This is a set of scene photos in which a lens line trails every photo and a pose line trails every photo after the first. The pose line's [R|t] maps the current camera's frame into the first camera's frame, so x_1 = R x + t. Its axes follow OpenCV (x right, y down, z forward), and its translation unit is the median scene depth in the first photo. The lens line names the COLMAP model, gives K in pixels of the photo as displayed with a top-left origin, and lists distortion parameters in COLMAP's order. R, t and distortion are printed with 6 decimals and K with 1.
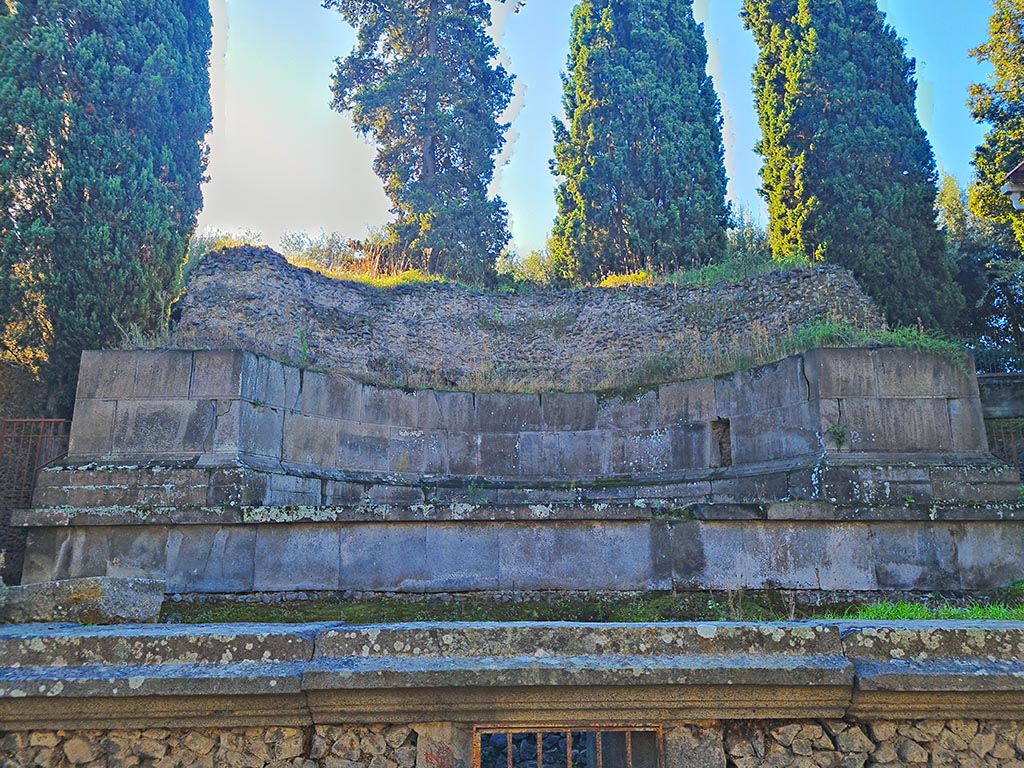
lens RADIAL K [[772.9, 0, 639.1], [0, 772.9, 381.4], [0, 0, 1]] dist [0.042061, -0.009087]
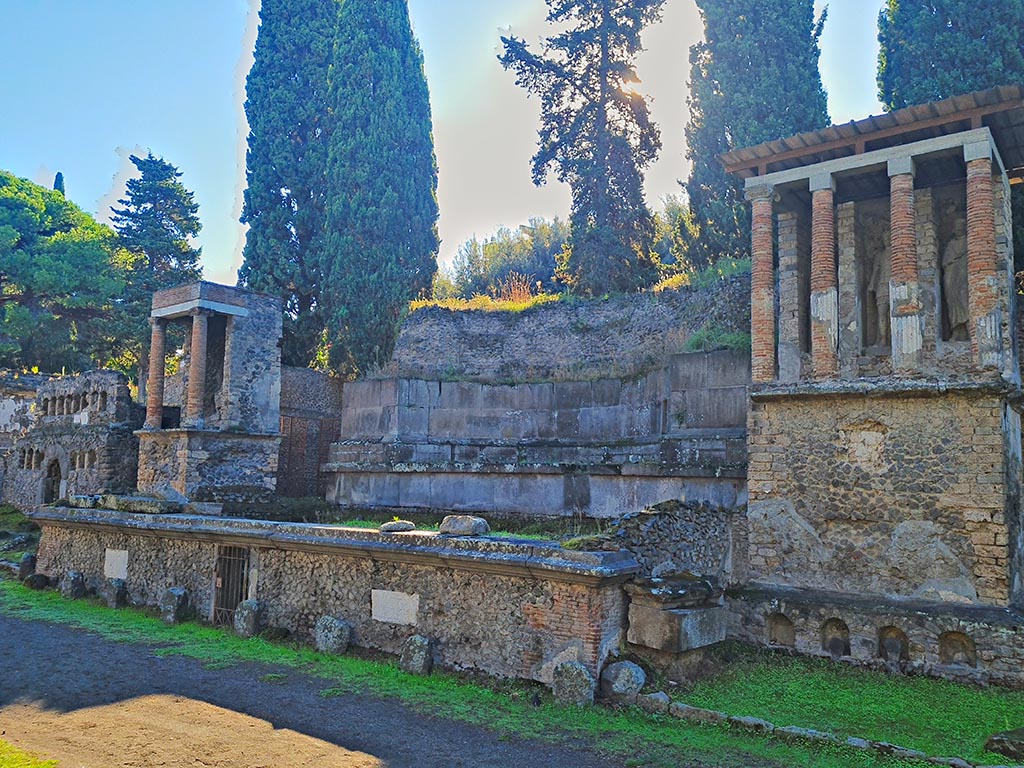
lens RADIAL K [[1027.0, 0, 695.3], [0, 1027.0, 337.4], [0, 0, 1]] dist [0.069875, 0.006150]
pose [[0.792189, -0.058230, -0.607491, 1.467830], [0.114212, 0.991996, 0.053850, -0.178501], [0.599493, -0.112042, 0.792499, -0.483530]]
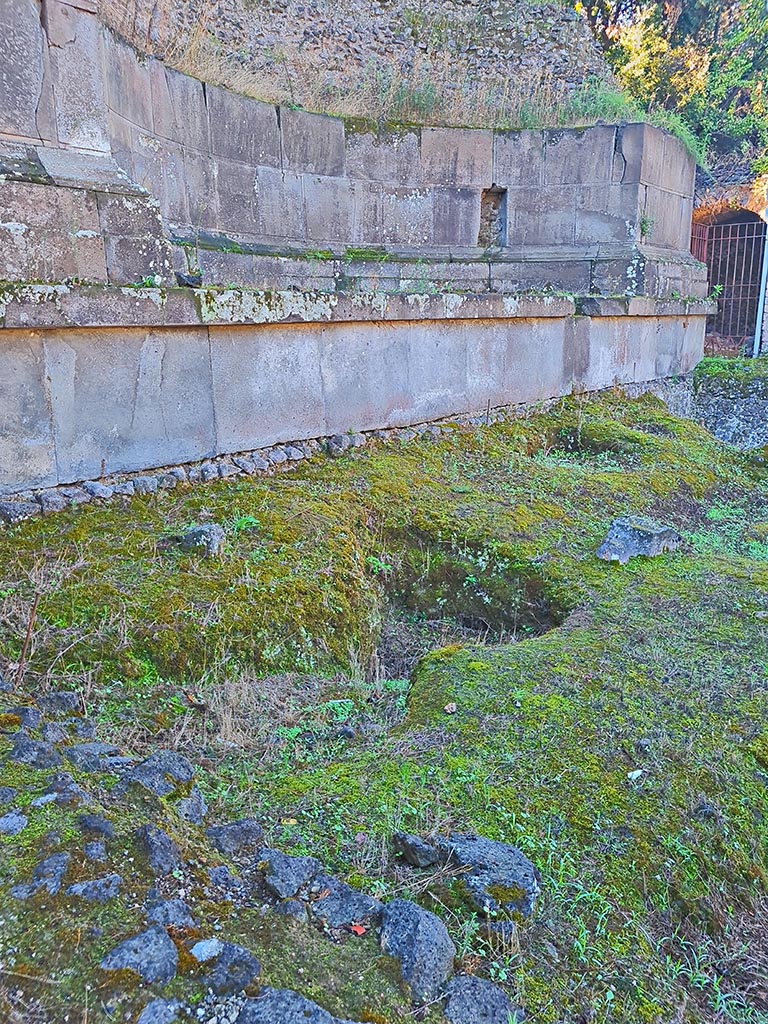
lens RADIAL K [[746.7, 0, 402.0], [0, 746.7, 451.8], [0, 0, 1]] dist [0.050015, -0.037607]
pose [[0.695965, -0.125119, 0.707091, -0.660626], [-0.168941, 0.928532, 0.330585, 0.072081], [-0.697919, -0.349532, 0.625089, 0.531149]]
